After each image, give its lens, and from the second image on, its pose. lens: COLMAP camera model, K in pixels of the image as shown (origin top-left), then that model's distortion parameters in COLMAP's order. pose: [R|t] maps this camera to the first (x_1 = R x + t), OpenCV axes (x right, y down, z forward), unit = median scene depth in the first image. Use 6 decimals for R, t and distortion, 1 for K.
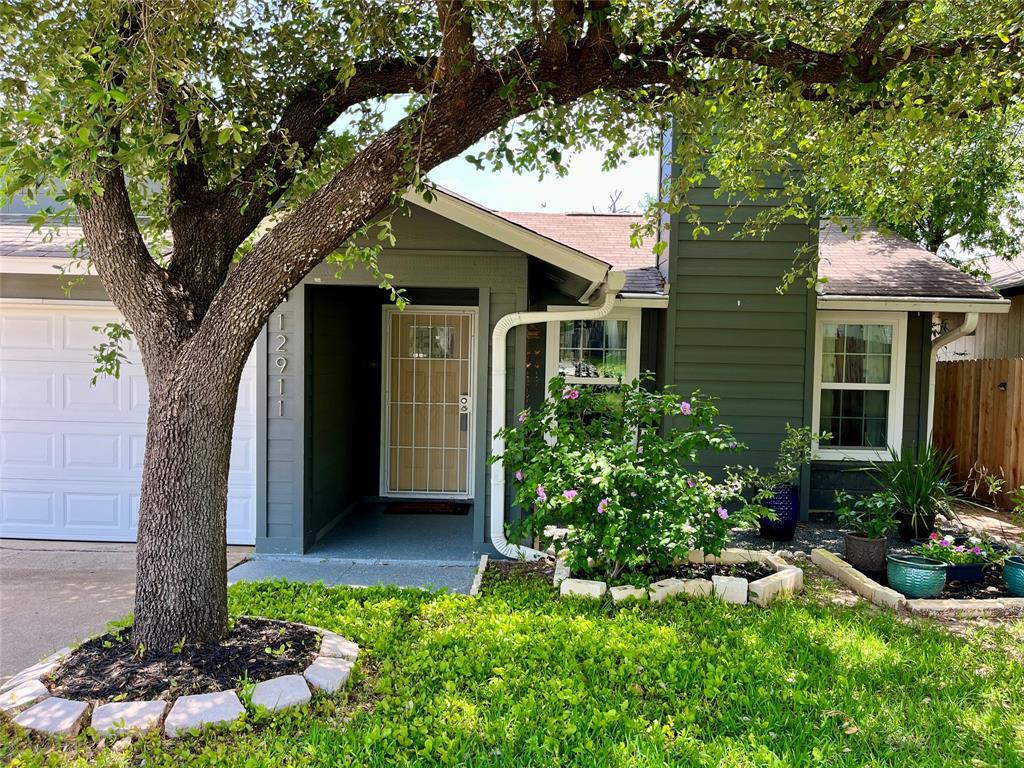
lens RADIAL K [[753.6, 0, 516.9], [0, 753.6, 386.6], [0, 0, 1]] dist [0.117767, -0.190082]
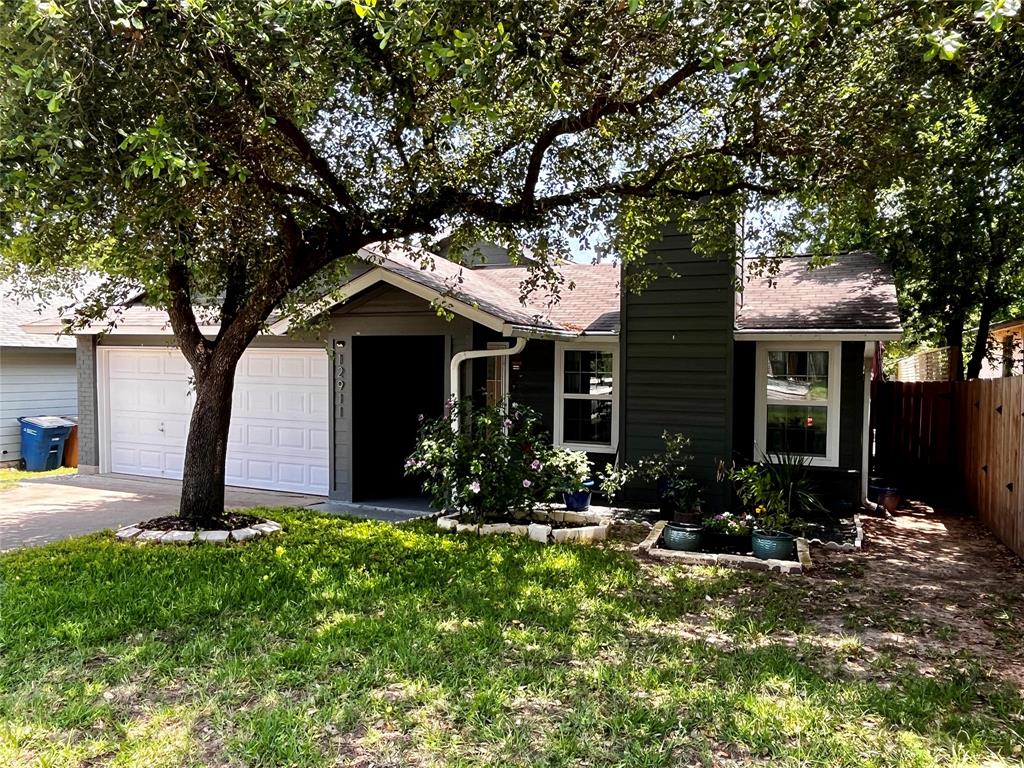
lens RADIAL K [[718.6, 0, 509.7], [0, 718.6, 386.1], [0, 0, 1]] dist [-0.003161, 0.001387]
pose [[0.922801, 0.000588, -0.385276, 0.630968], [-0.009448, 0.999733, -0.021105, 0.001827], [0.385161, 0.023116, 0.922560, -0.293140]]
